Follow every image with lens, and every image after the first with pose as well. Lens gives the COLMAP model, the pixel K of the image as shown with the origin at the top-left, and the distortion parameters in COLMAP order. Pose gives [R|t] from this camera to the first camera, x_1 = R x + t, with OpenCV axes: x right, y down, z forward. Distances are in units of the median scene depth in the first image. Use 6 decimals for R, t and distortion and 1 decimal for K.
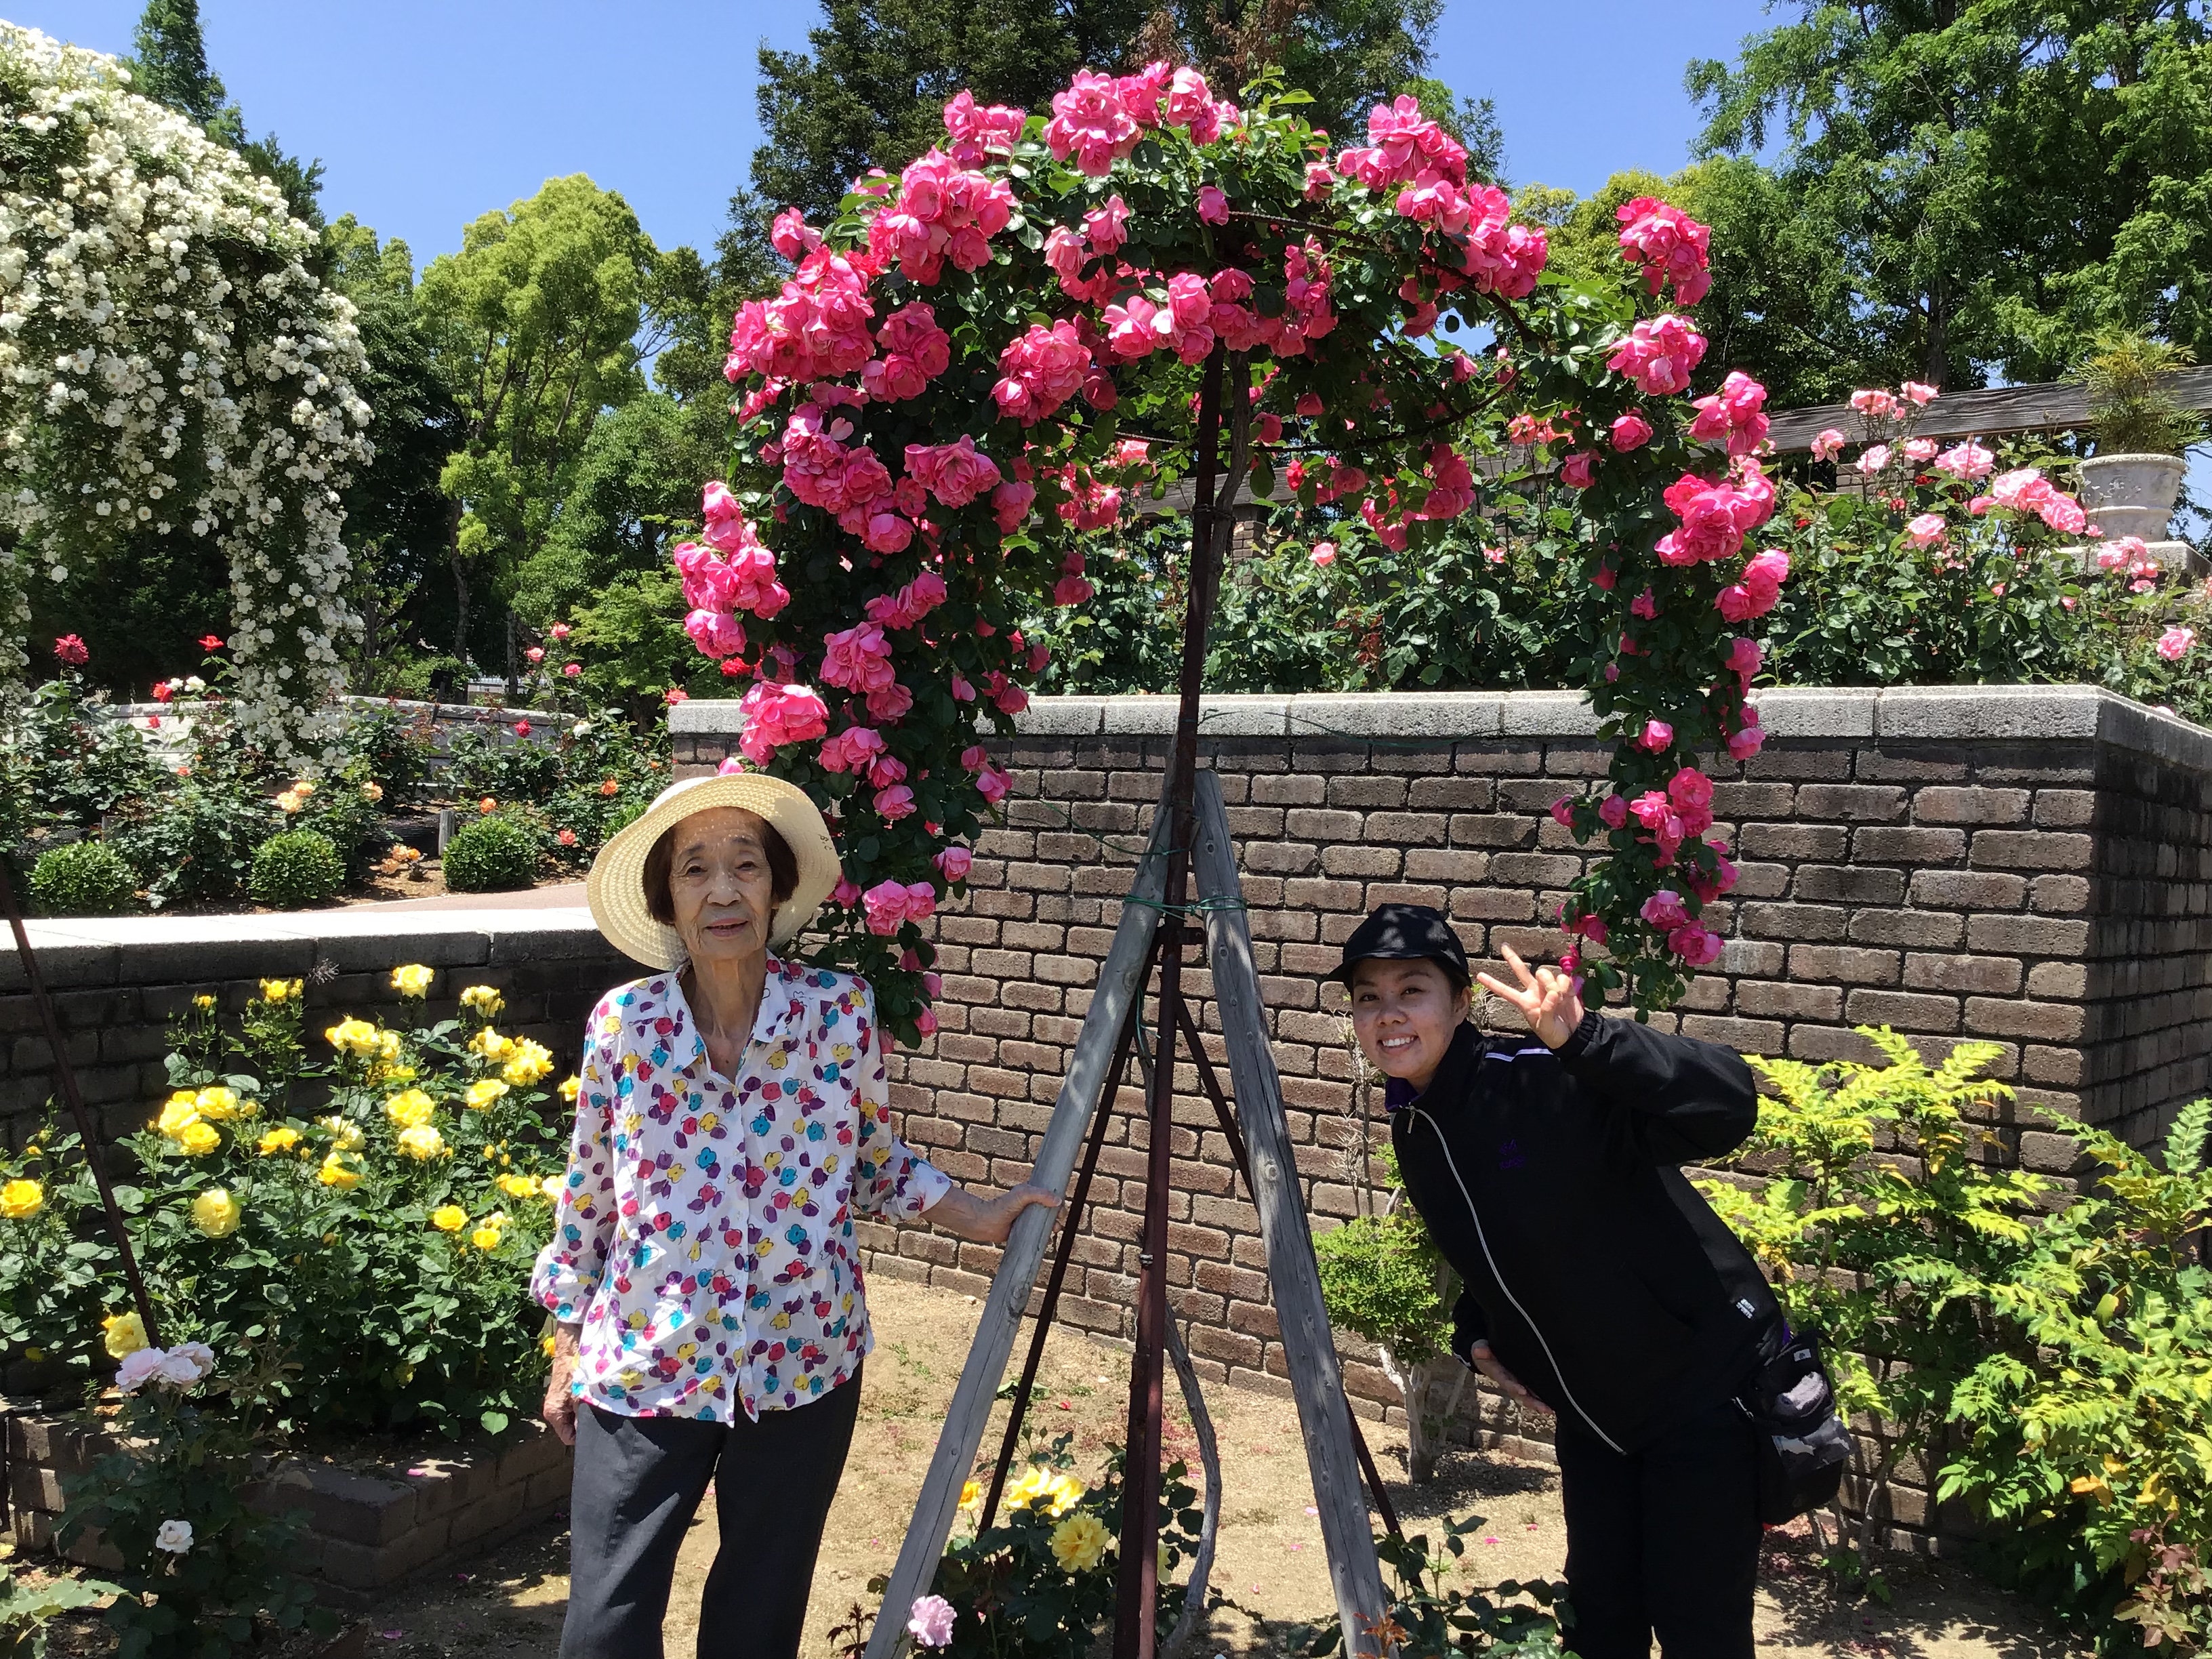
lens RADIAL K [[2006.0, 0, 1106.0], [0, 2006.0, 829.5], [0, 0, 1]] dist [0.098425, -0.212255]
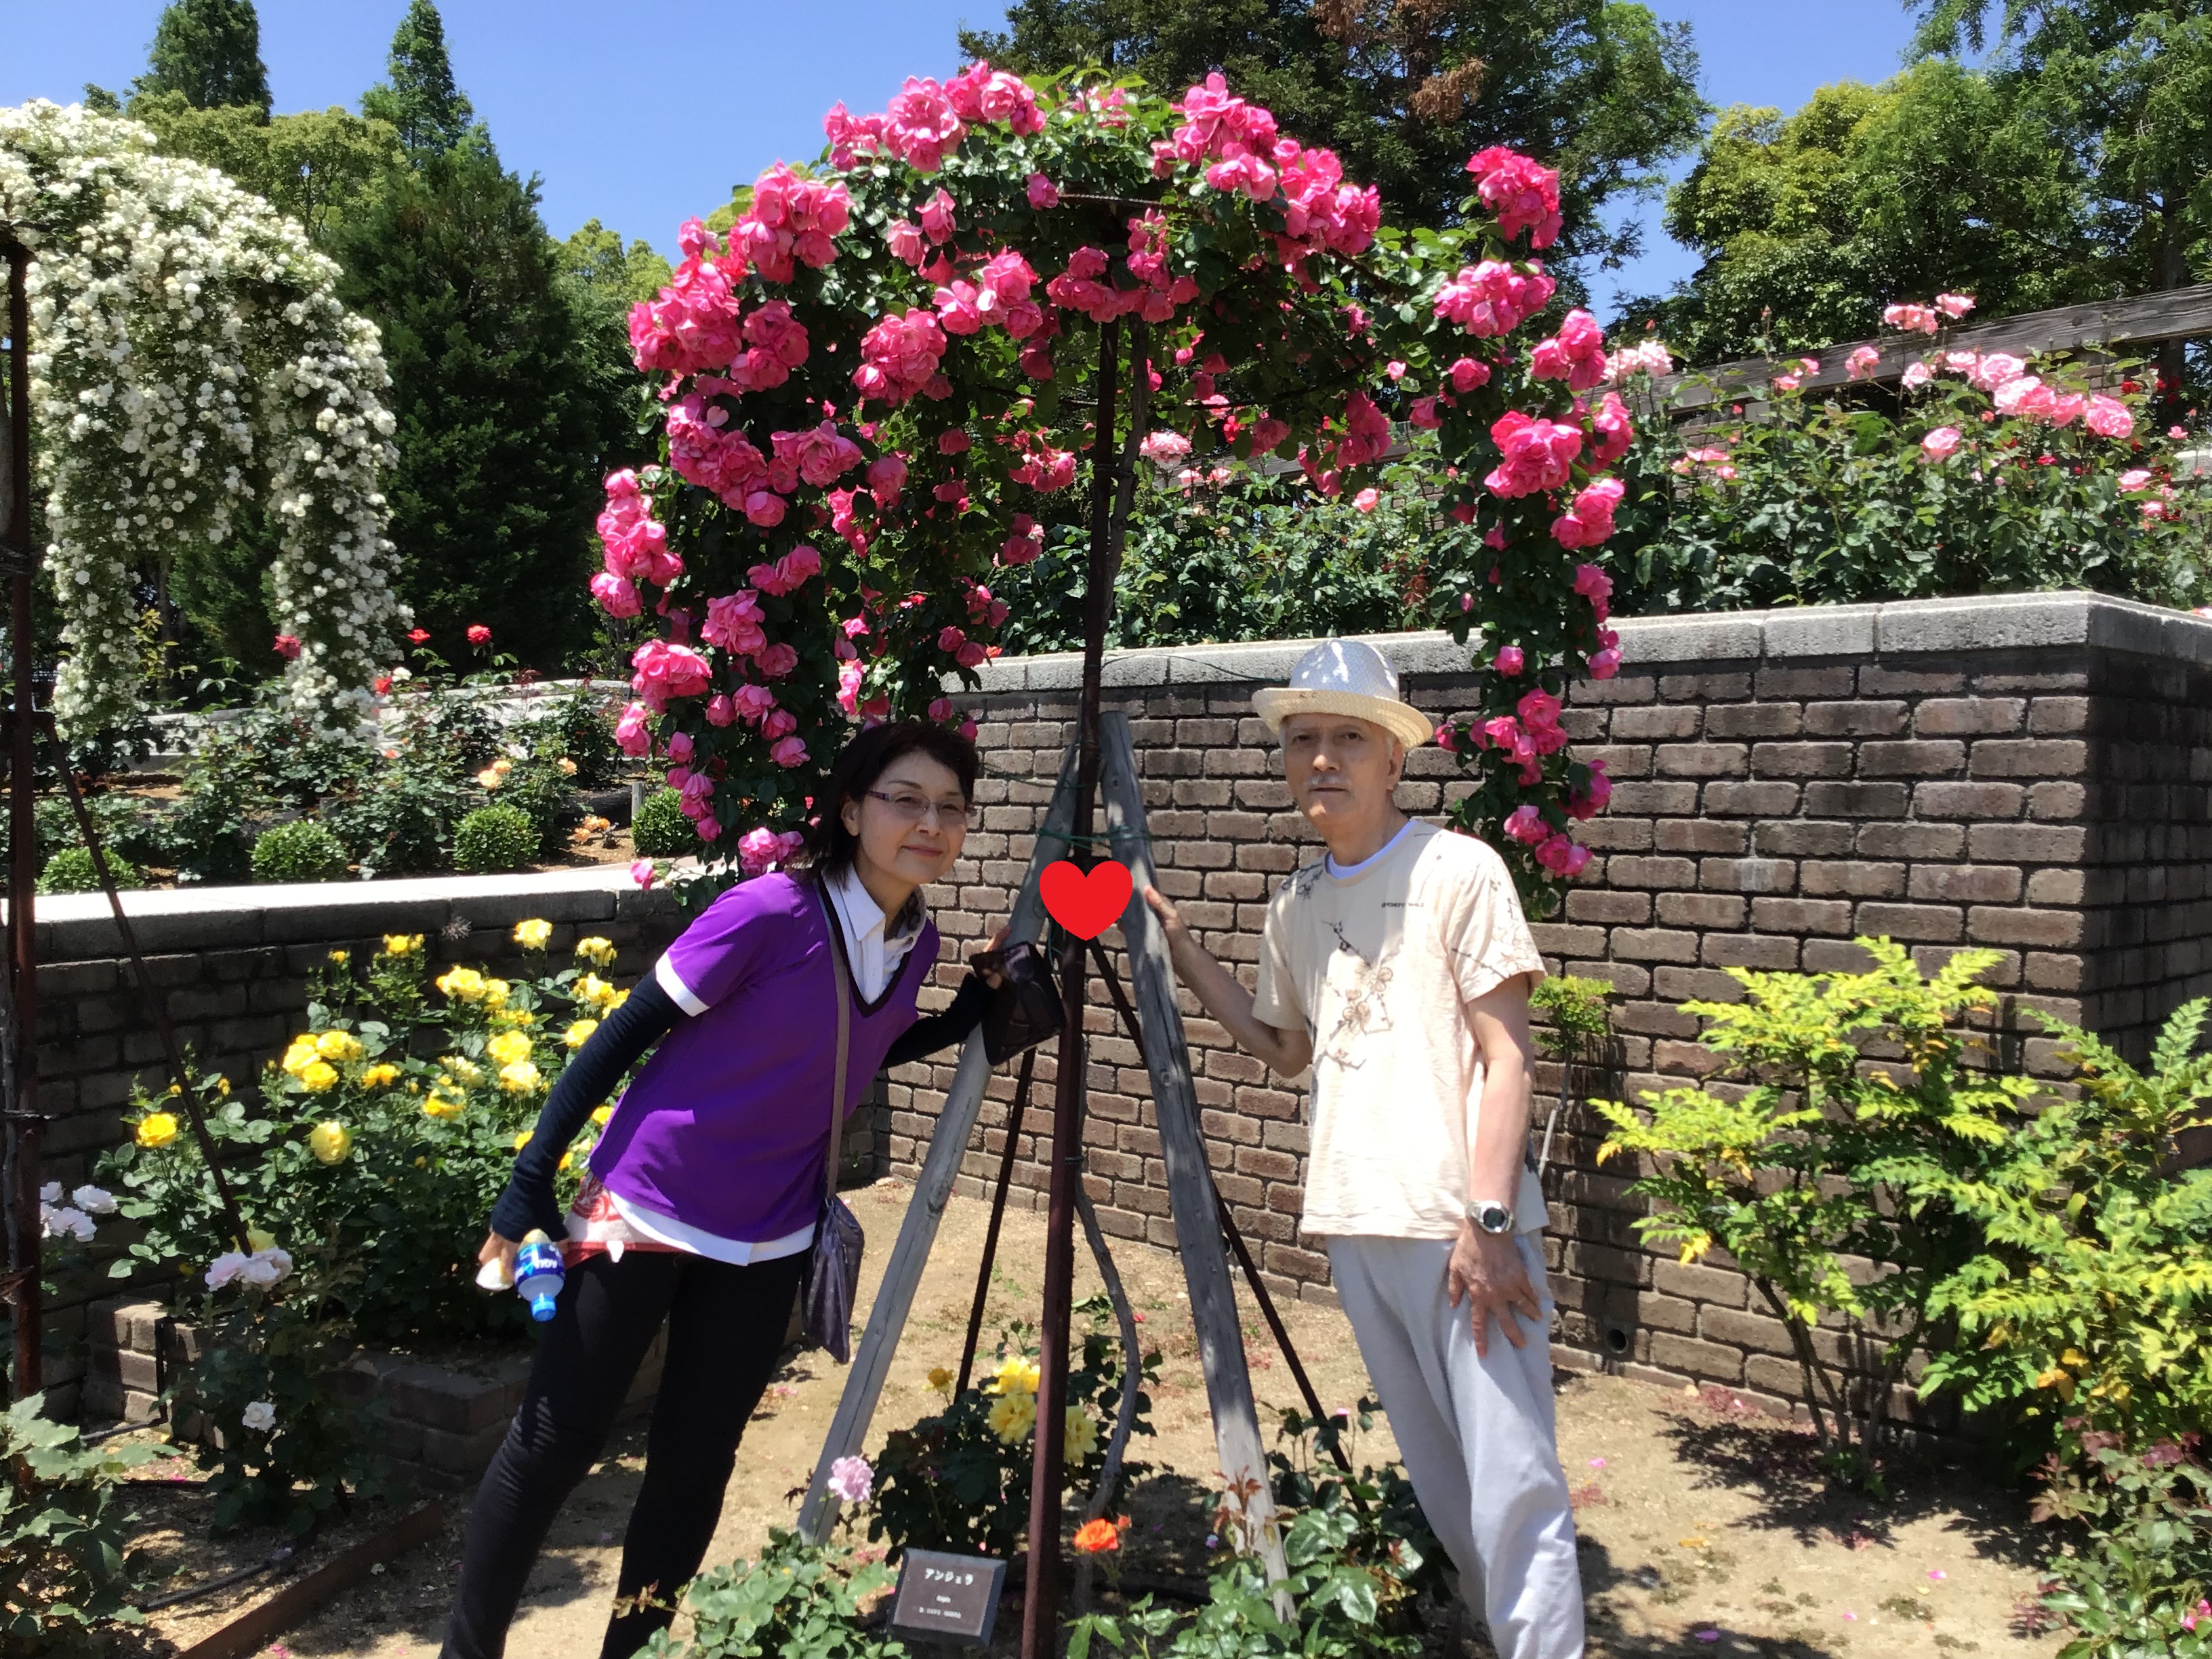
lens RADIAL K [[1983.6, 0, 1095.7], [0, 1983.6, 832.1], [0, 0, 1]] dist [0.092676, -0.205442]
pose [[0.991415, -0.033206, -0.126467, 0.122961], [0.036170, 0.999121, 0.021211, 0.008945], [0.125651, -0.025603, 0.991744, -0.043075]]
